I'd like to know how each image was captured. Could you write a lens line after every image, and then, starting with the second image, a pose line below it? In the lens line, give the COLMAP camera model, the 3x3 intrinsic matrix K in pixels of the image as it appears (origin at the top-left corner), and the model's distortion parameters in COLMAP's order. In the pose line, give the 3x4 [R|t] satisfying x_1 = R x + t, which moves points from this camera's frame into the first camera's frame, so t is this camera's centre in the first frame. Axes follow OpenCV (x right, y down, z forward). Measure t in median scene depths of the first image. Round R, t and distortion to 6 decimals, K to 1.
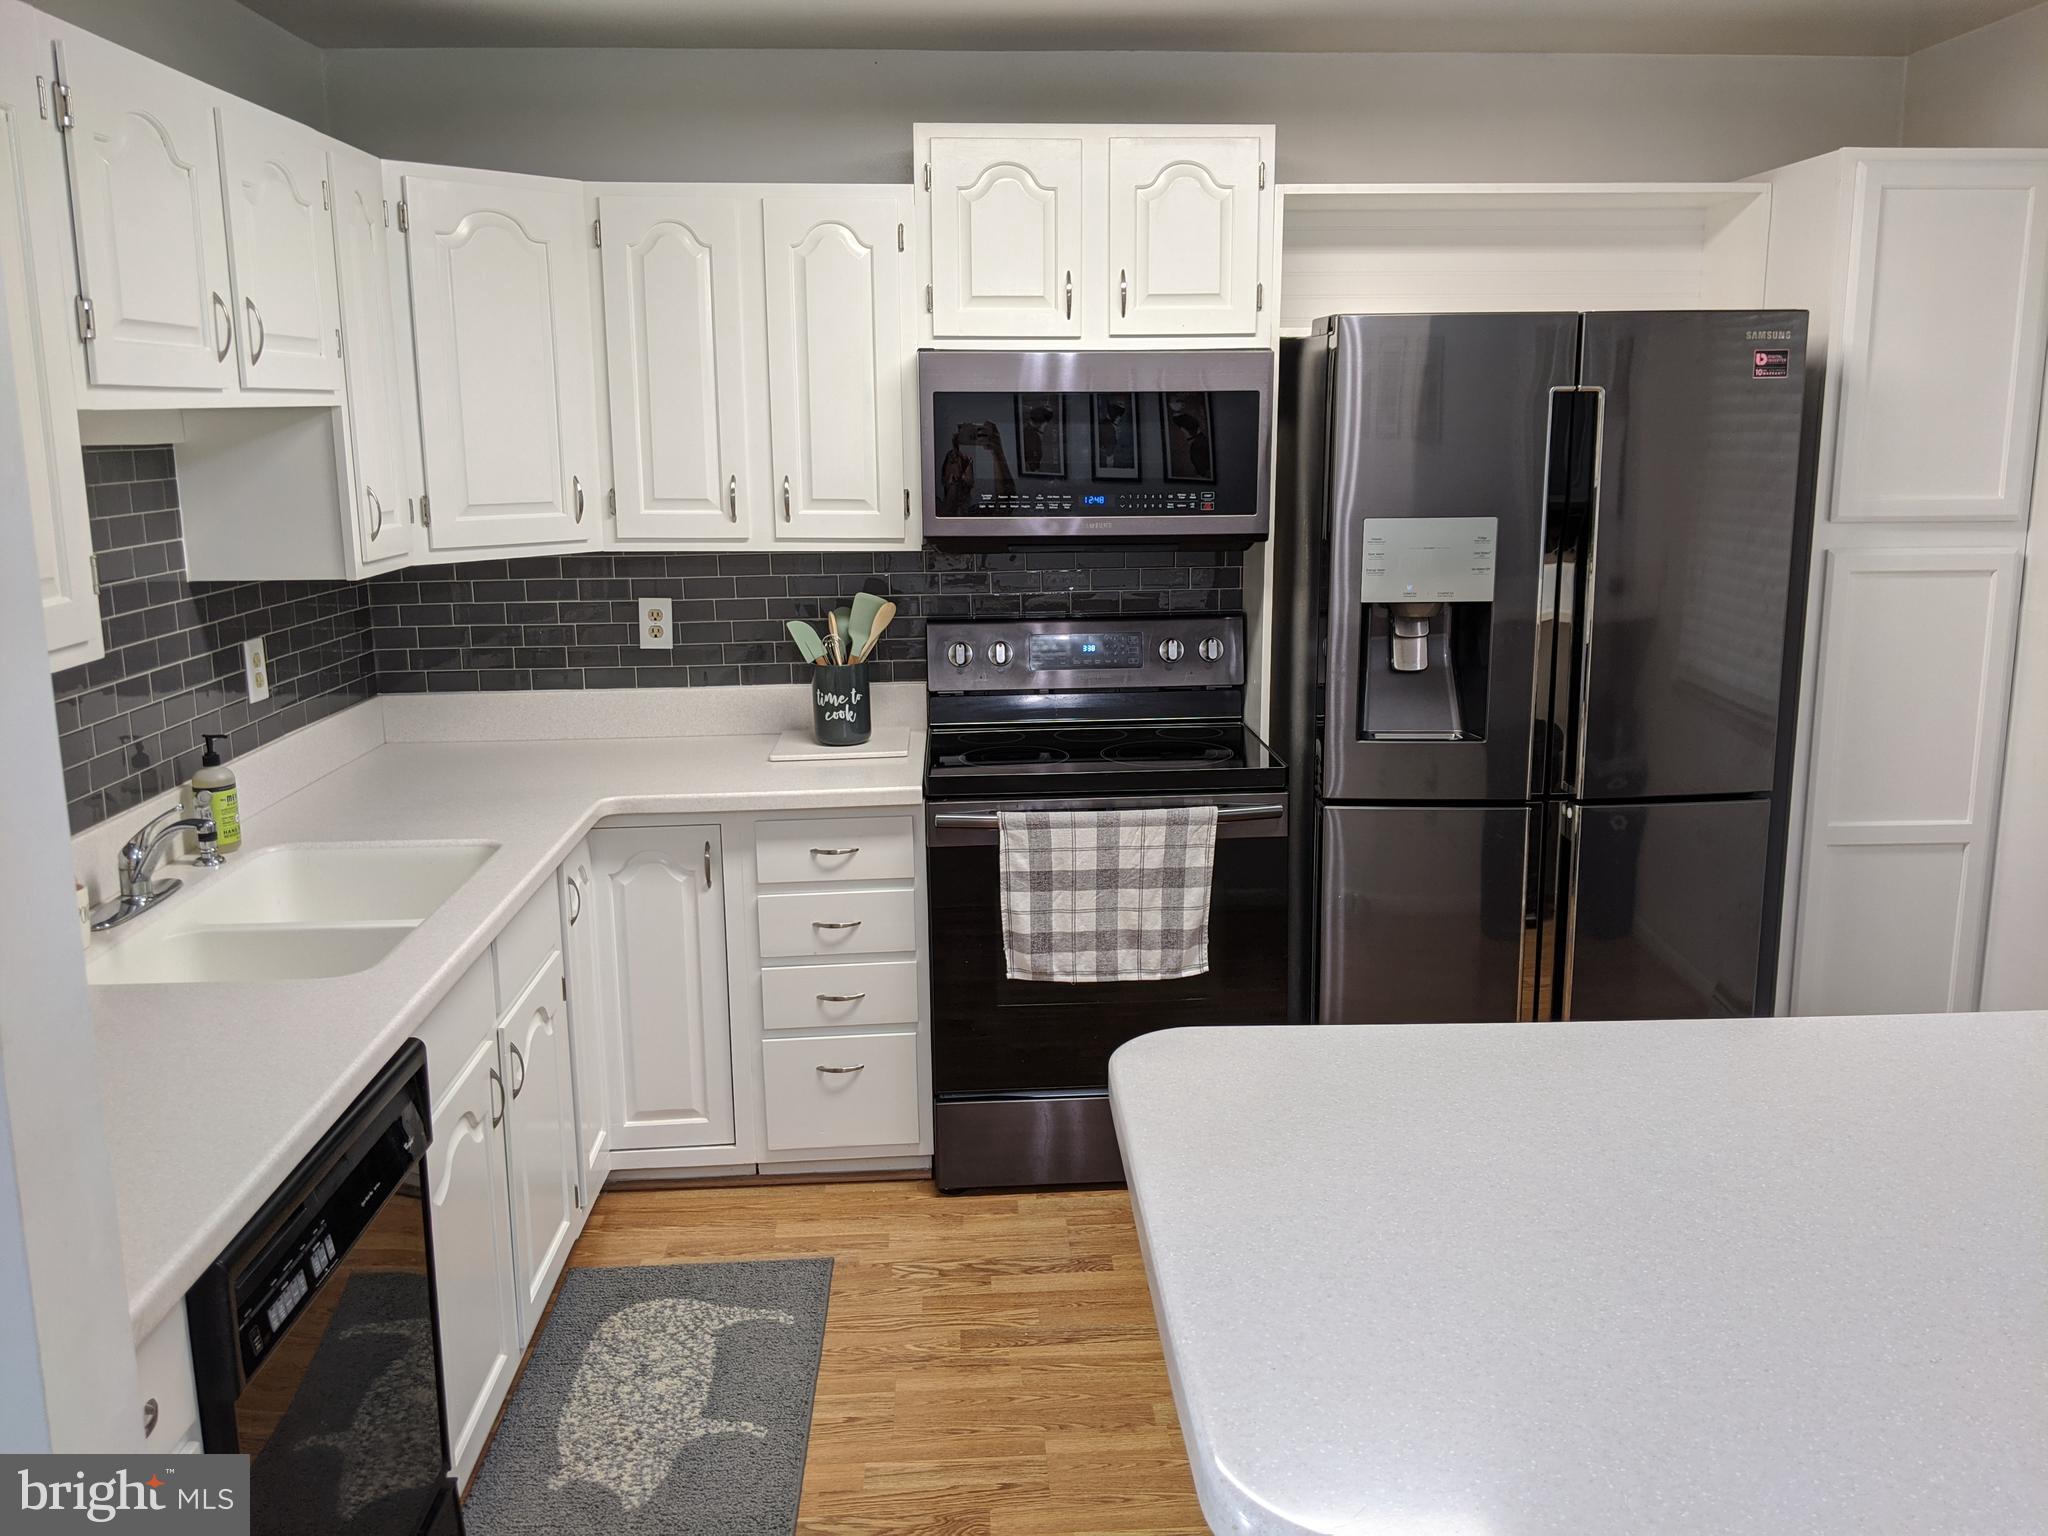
lens RADIAL K [[1701.8, 0, 988.6], [0, 1701.8, 729.7], [0, 0, 1]] dist [0.118806, -0.421815]
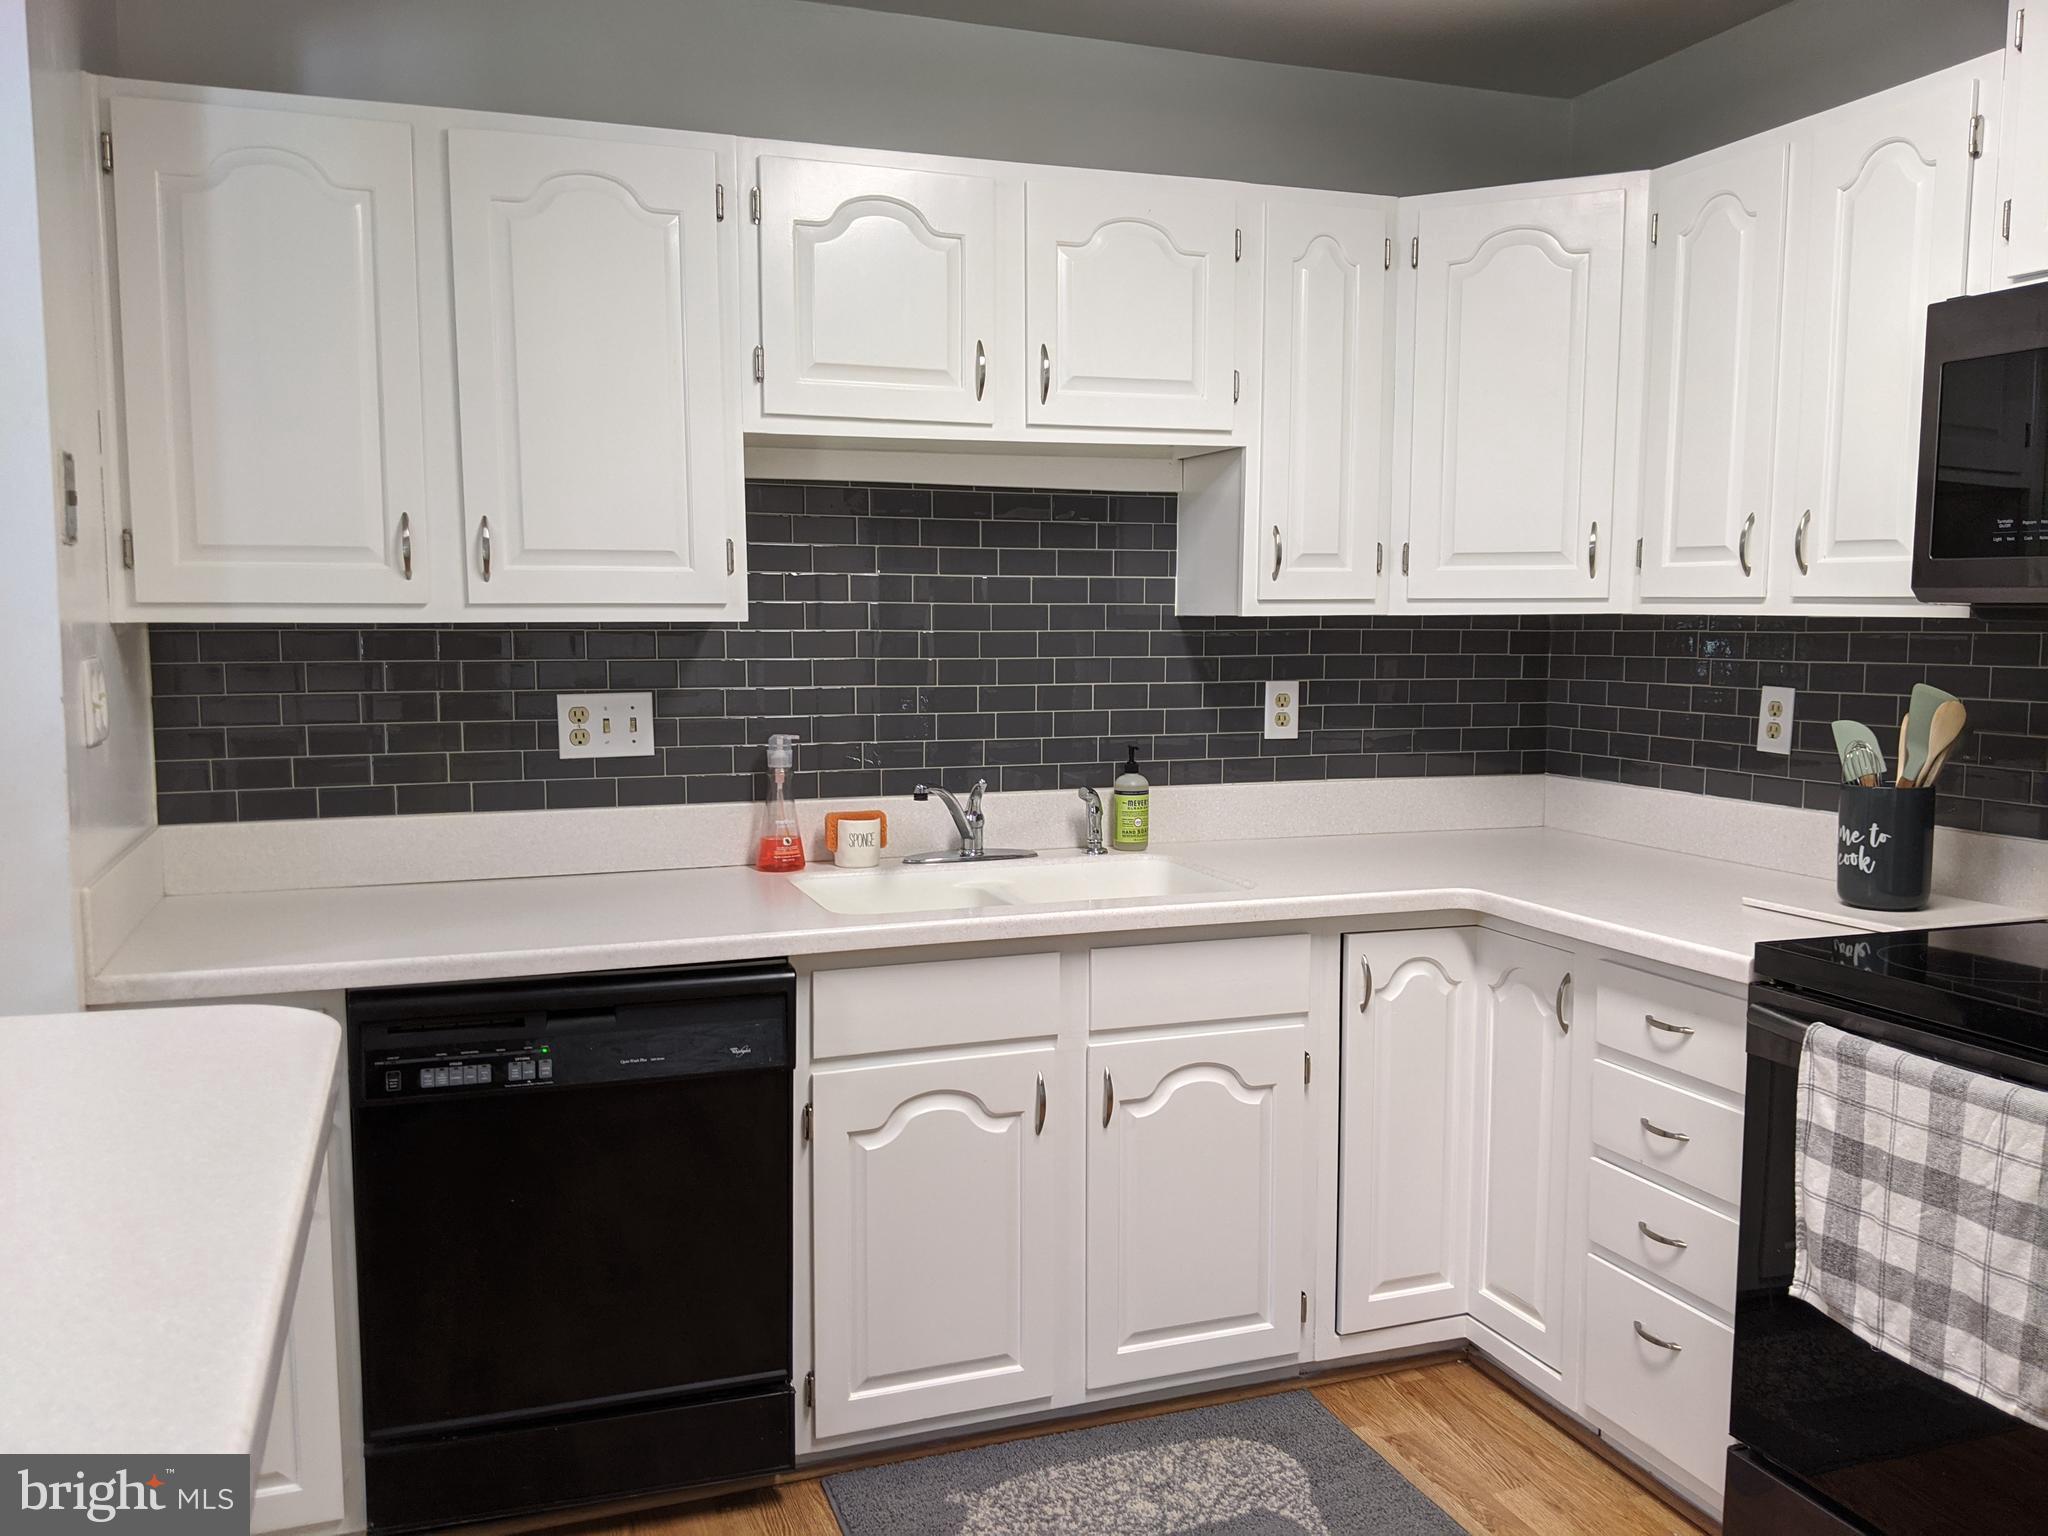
lens RADIAL K [[1610.2, 0, 1024.0], [0, 1610.2, 768.0], [0, 0, 1]] dist [0.064832, -0.117058]
pose [[0.279895, 0.098981, -0.954914, 0.471914], [-0.176858, 0.982963, 0.050049, -0.020308], [0.943599, 0.154876, 0.292632, 0.541388]]
